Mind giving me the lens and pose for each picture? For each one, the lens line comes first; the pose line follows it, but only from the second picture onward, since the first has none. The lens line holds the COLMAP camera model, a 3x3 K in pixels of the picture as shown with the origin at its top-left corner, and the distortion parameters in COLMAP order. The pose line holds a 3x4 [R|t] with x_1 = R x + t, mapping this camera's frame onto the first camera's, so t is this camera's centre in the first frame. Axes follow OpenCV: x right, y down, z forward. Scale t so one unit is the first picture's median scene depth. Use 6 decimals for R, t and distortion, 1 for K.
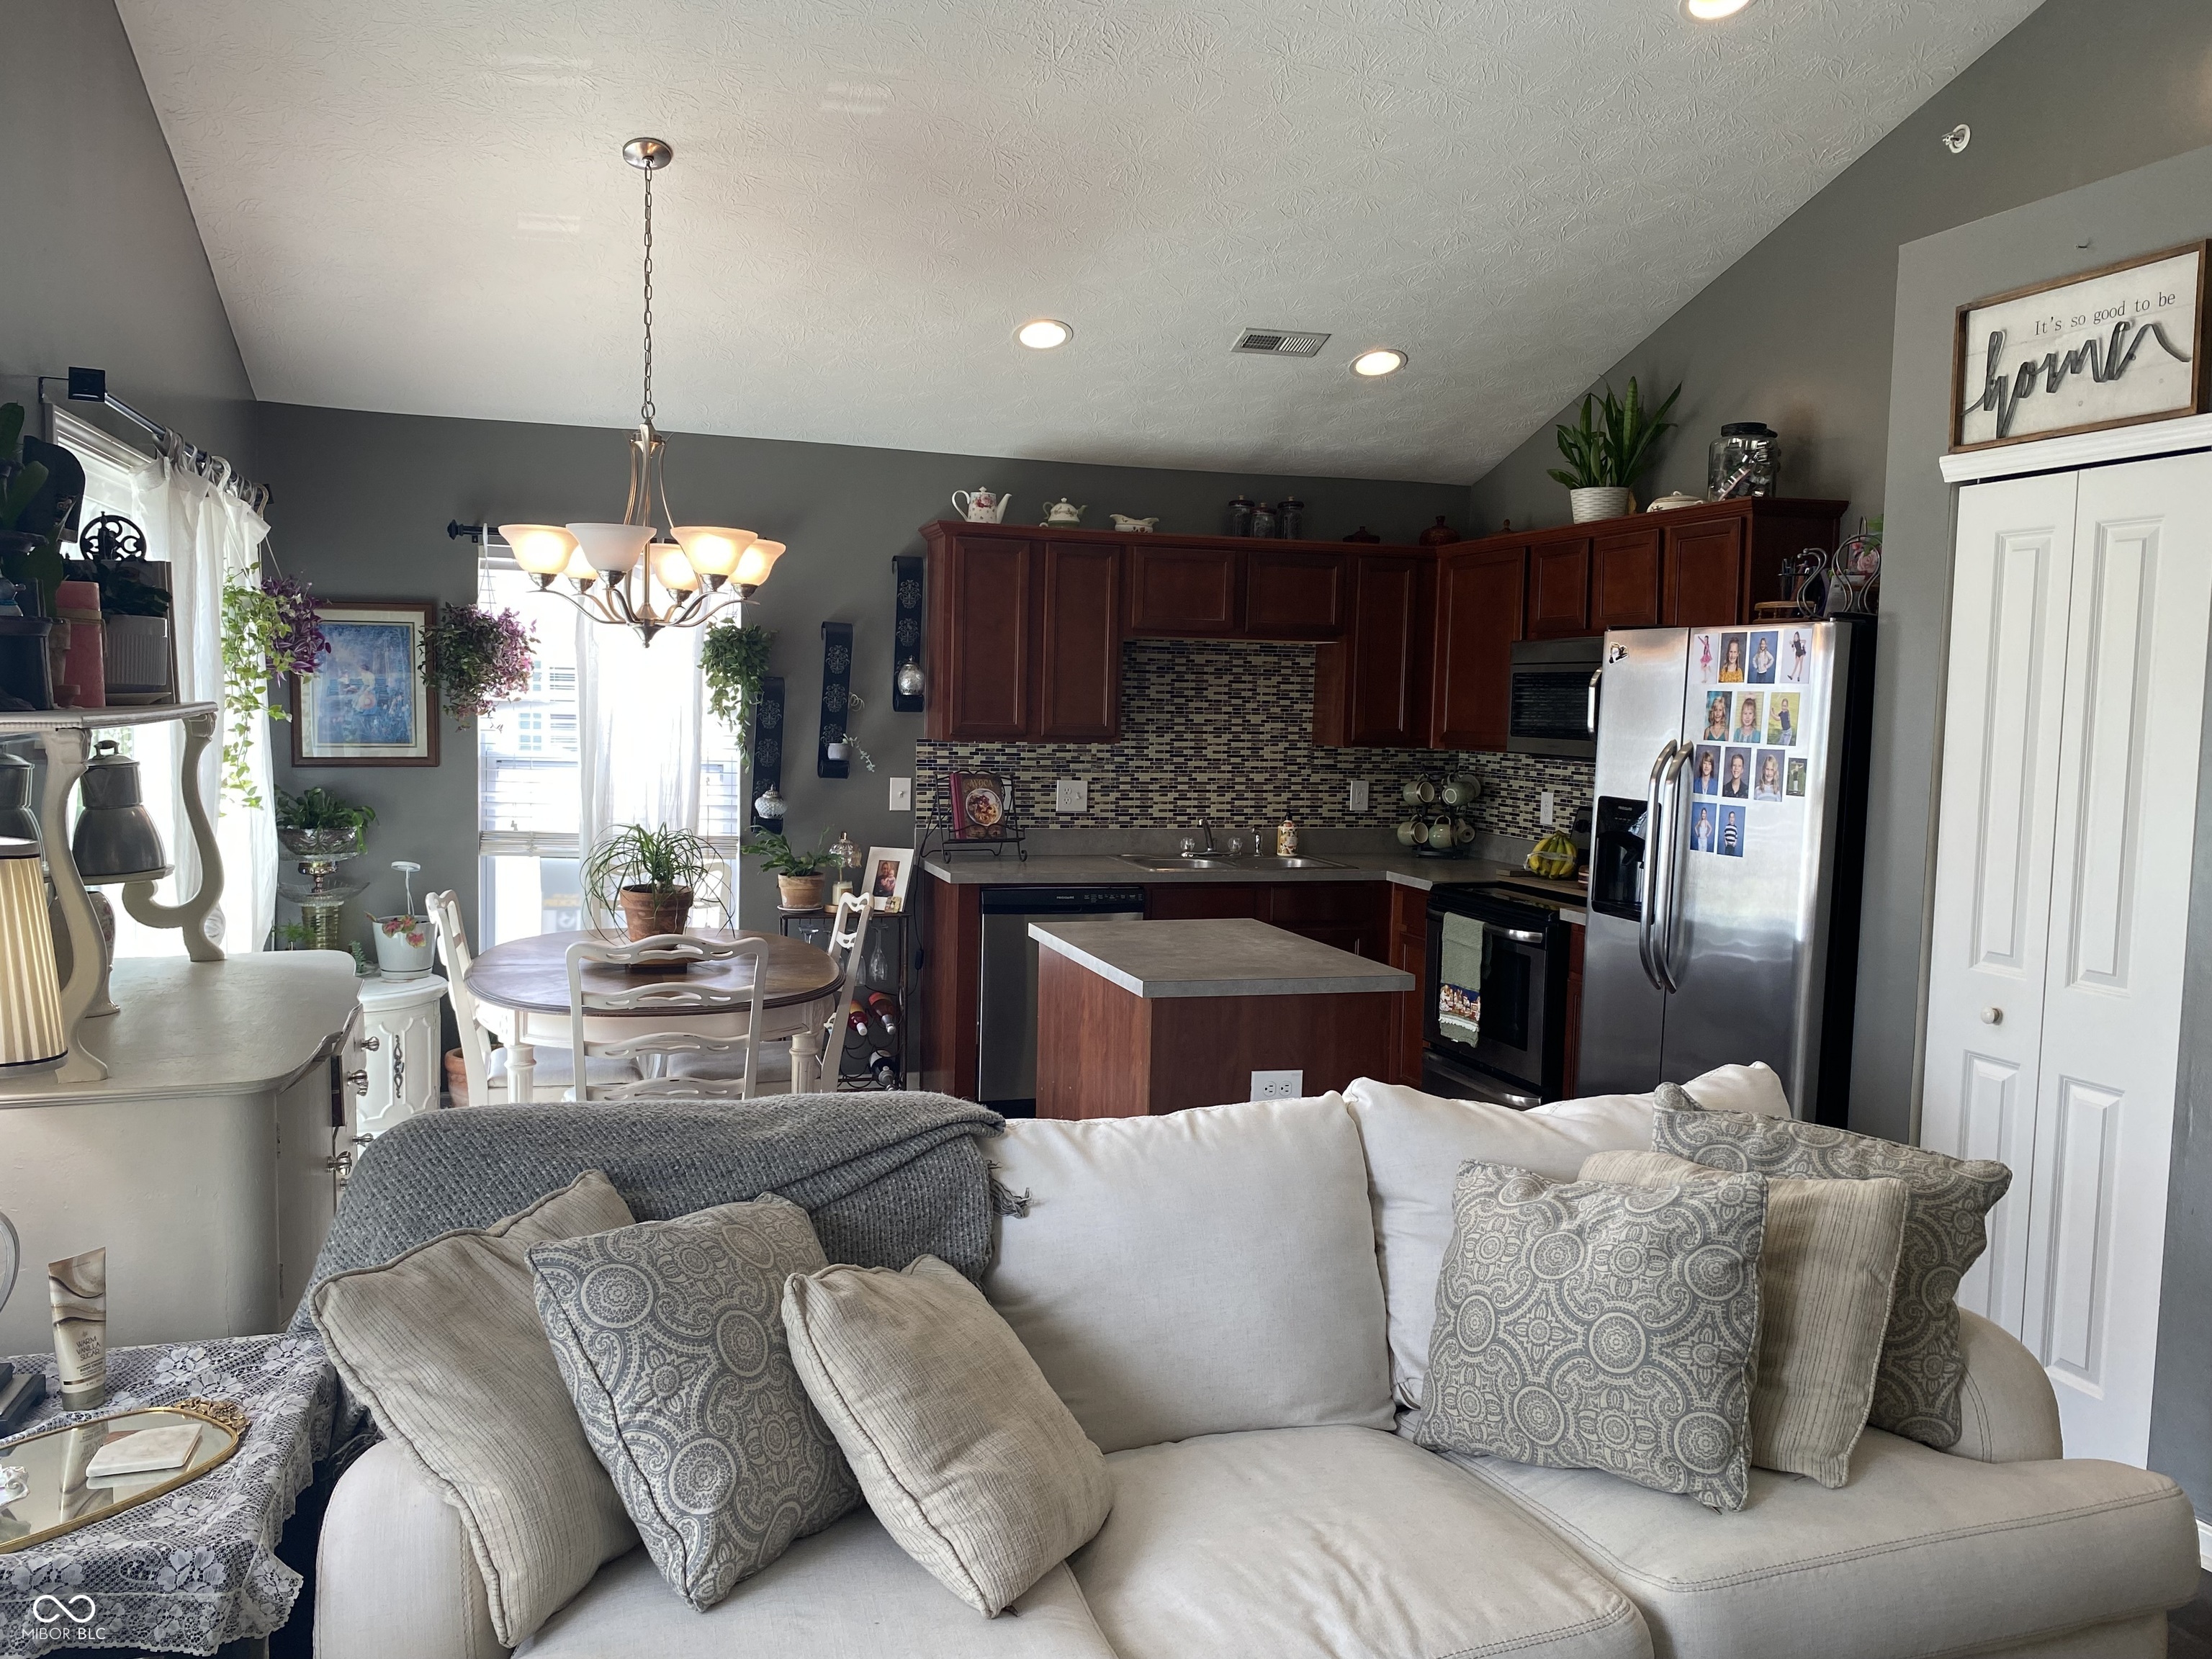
lens RADIAL K [[1680.6, 0, 1106.0], [0, 1680.6, 829.5], [0, 0, 1]] dist [0.066081, -0.134313]
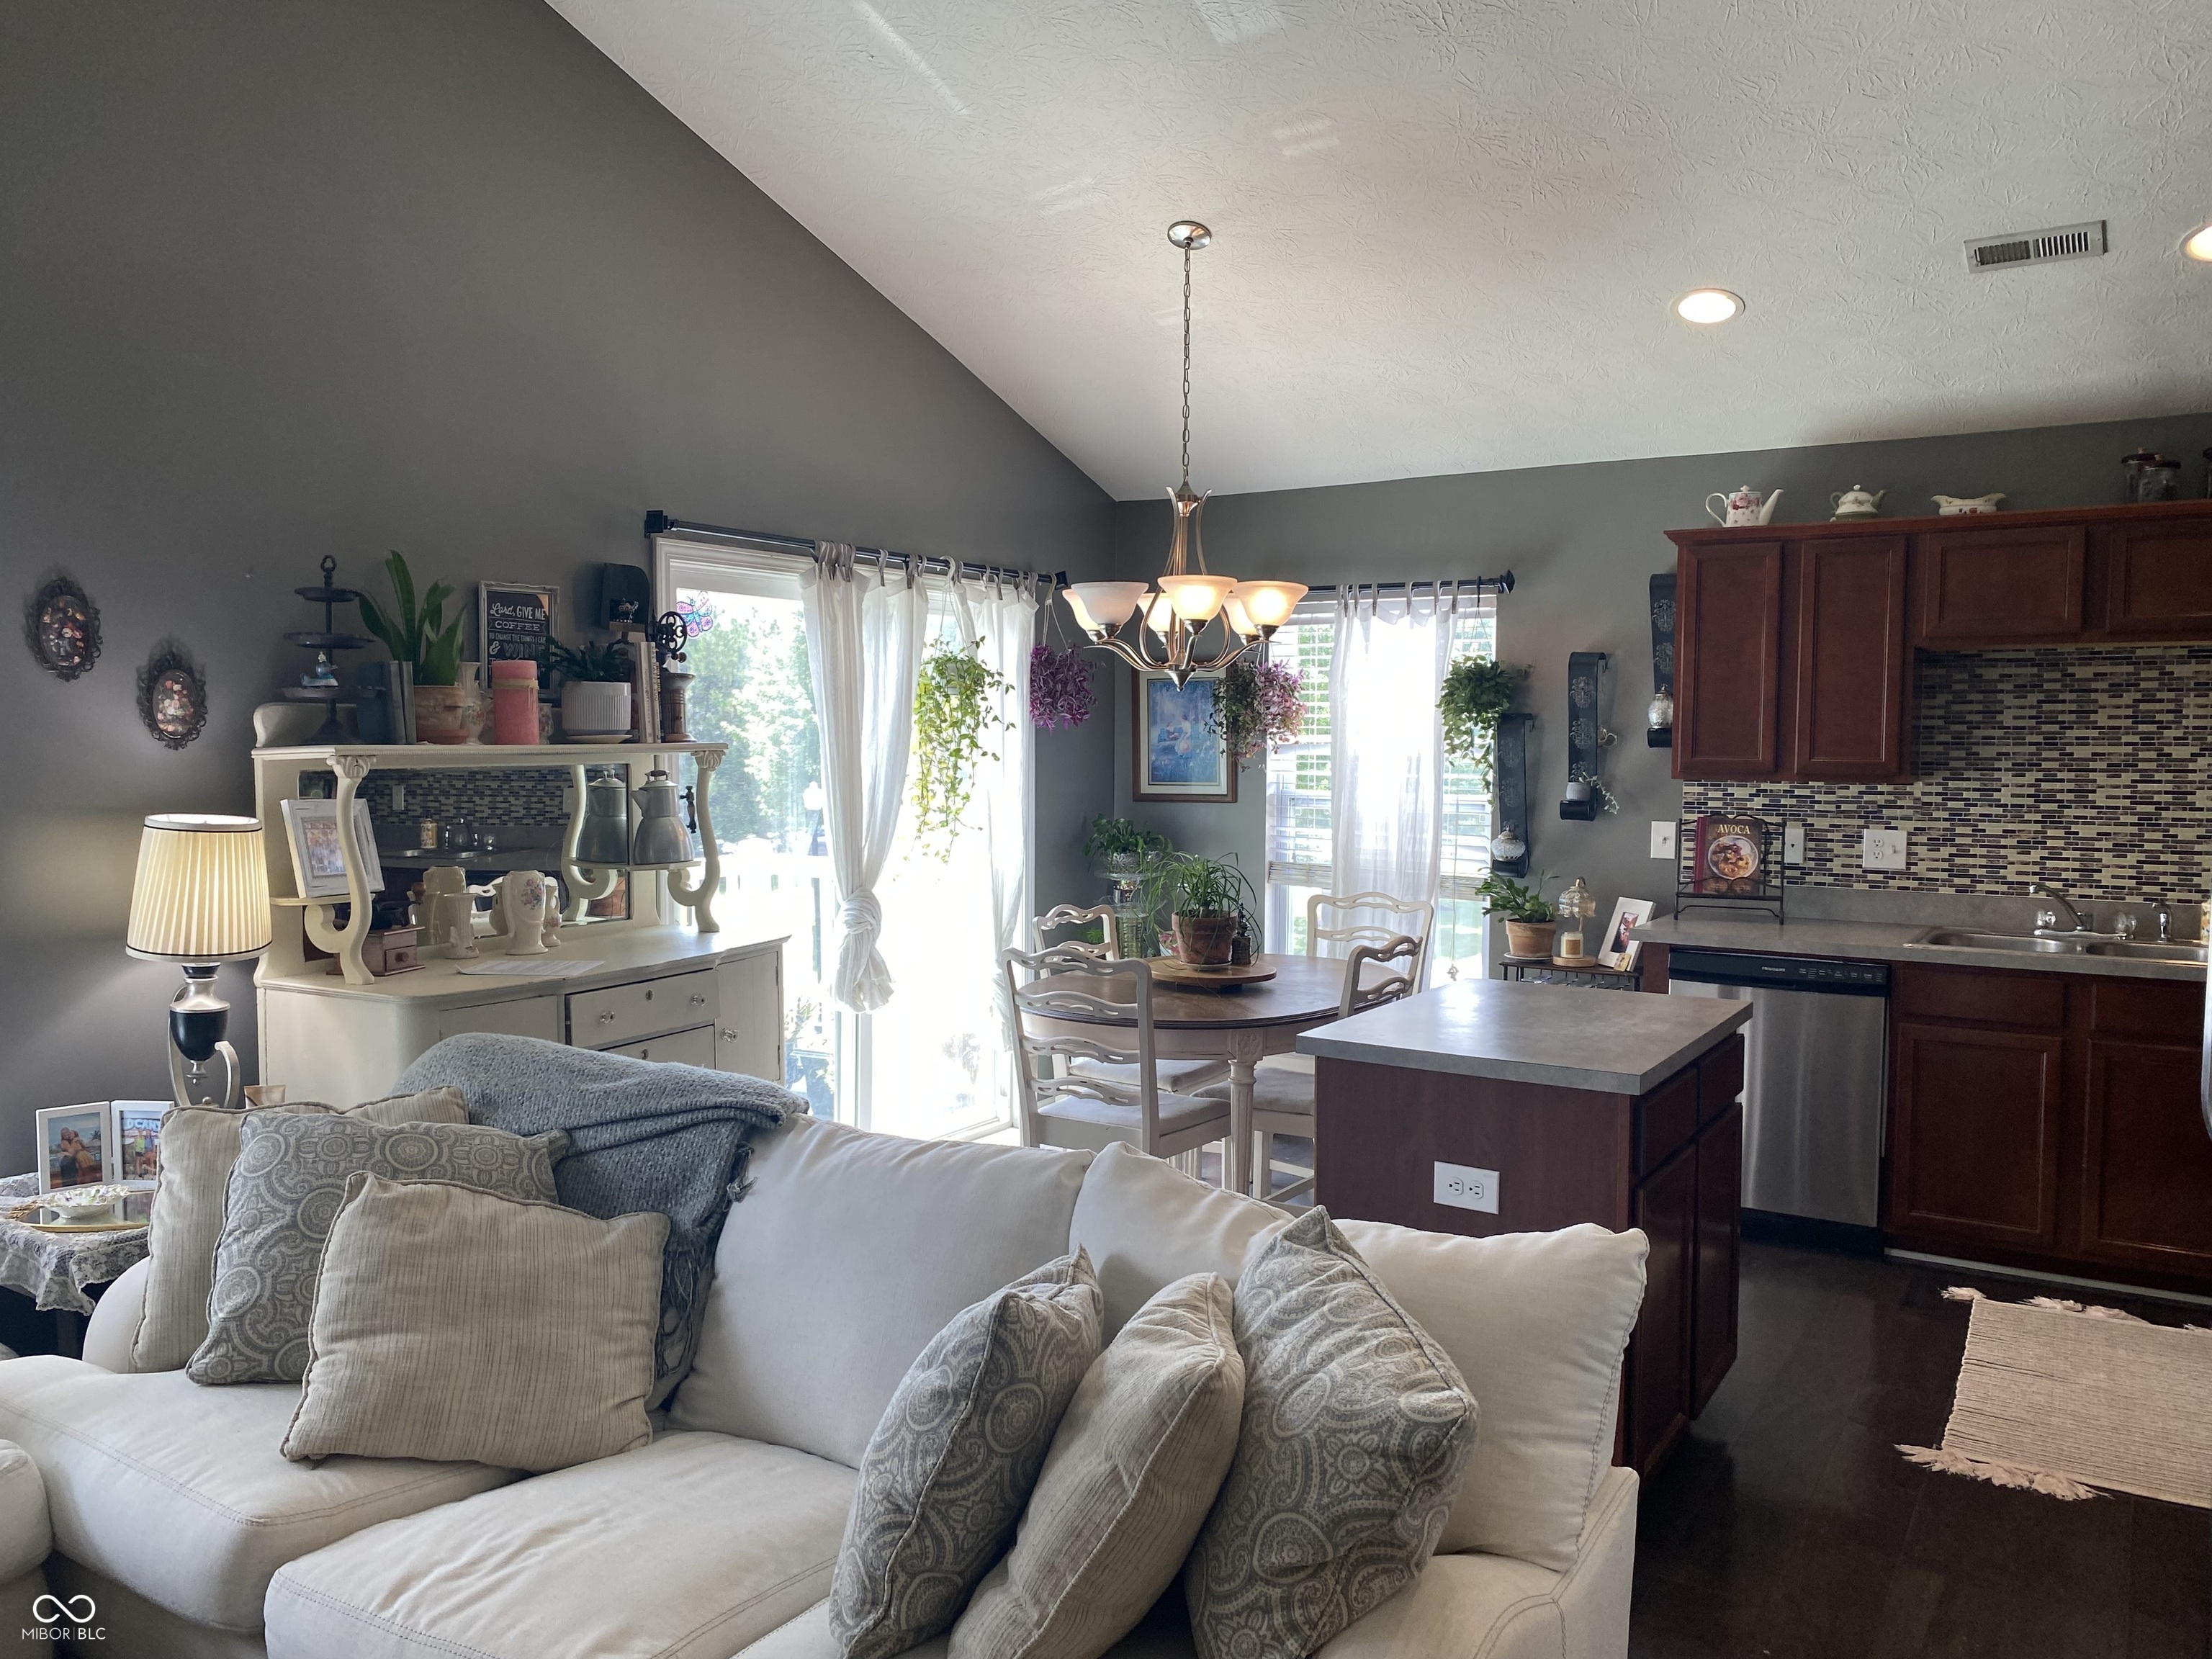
lens RADIAL K [[1686.6, 0, 1074.9], [0, 1686.6, 831.6], [0, 0, 1]] dist [0.047635, -0.096725]
pose [[0.629581, 0.024215, -0.776557, 0.380268], [-0.047630, 0.998837, -0.007469, -0.004046], [0.775473, 0.041690, 0.630002, 0.194497]]
